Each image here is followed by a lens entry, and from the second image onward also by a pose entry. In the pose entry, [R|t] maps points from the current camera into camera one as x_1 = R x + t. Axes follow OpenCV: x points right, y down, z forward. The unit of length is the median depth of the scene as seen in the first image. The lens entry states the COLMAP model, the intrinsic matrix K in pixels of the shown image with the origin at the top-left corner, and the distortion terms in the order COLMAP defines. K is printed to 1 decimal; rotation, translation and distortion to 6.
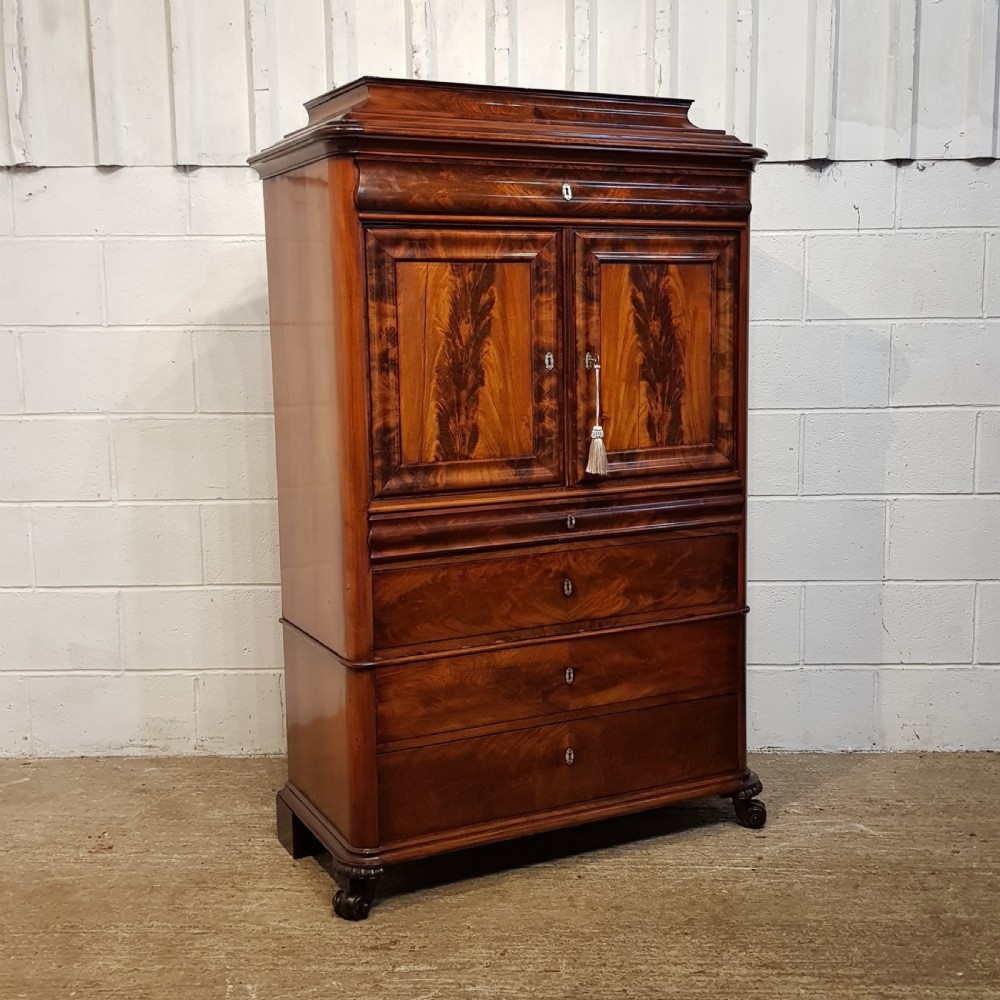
lens RADIAL K [[1255.7, 0, 493.0], [0, 1255.7, 497.8], [0, 0, 1]] dist [0.052915, 0.000000]
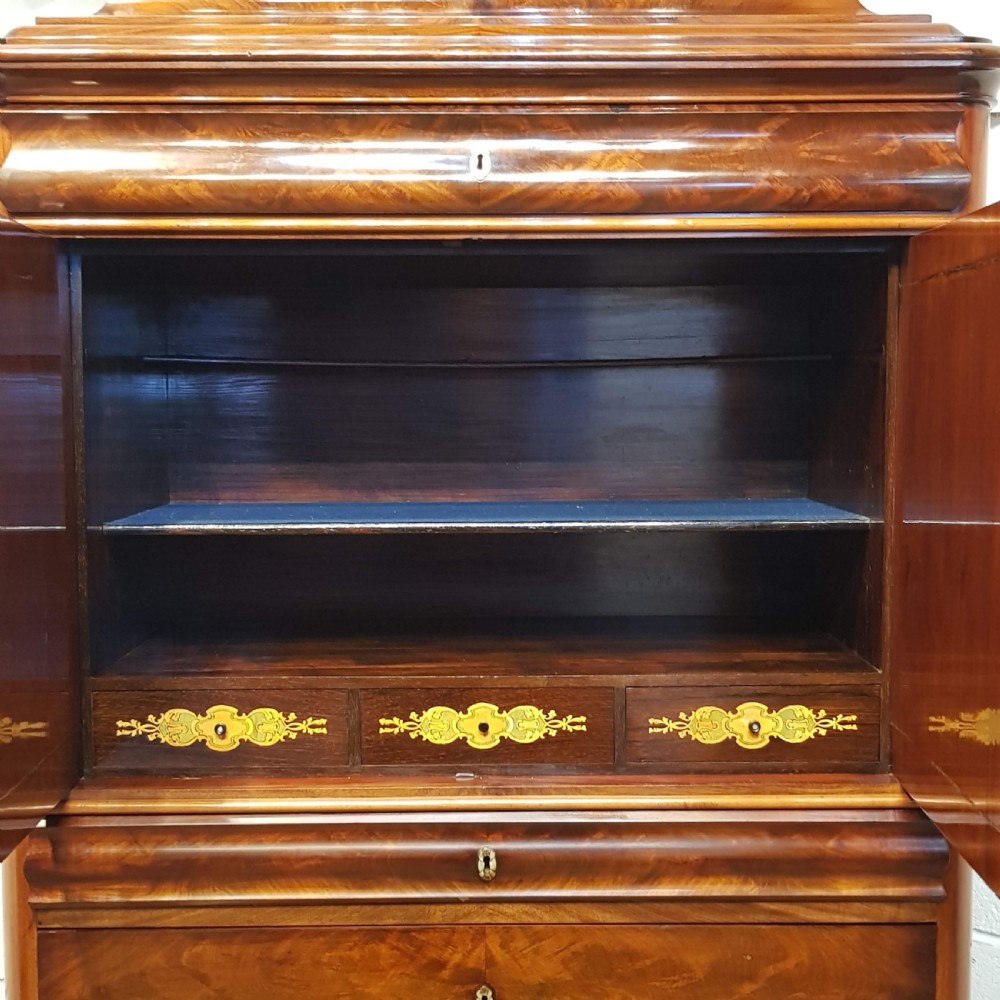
lens RADIAL K [[1459.7, 0, 509.8], [0, 1459.7, 500.7], [0, 0, 1]] dist [0.053935, 0.000000]
pose [[0.900466, 0.044182, -0.432677, 0.295611], [-0.069623, 0.996641, -0.043125, -0.091587], [0.429318, 0.068957, 0.900517, 0.503137]]
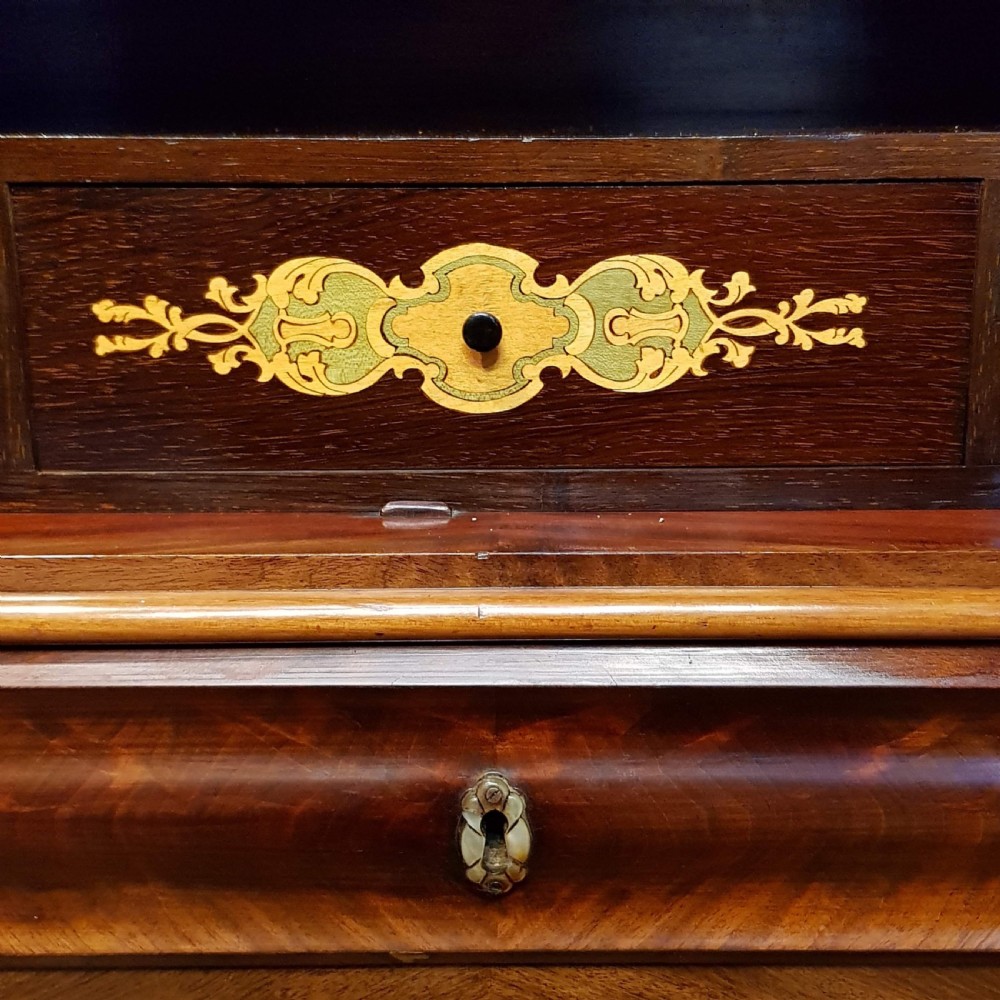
lens RADIAL K [[1475.6, 0, 509.8], [0, 1475.6, 499.6], [0, 0, 1]] dist [0.061326, 0.000000]
pose [[0.896406, 0.121128, -0.426362, 0.119448], [-0.070542, 0.988661, 0.132563, -0.032682], [0.437585, -0.088754, 0.894786, 0.868794]]
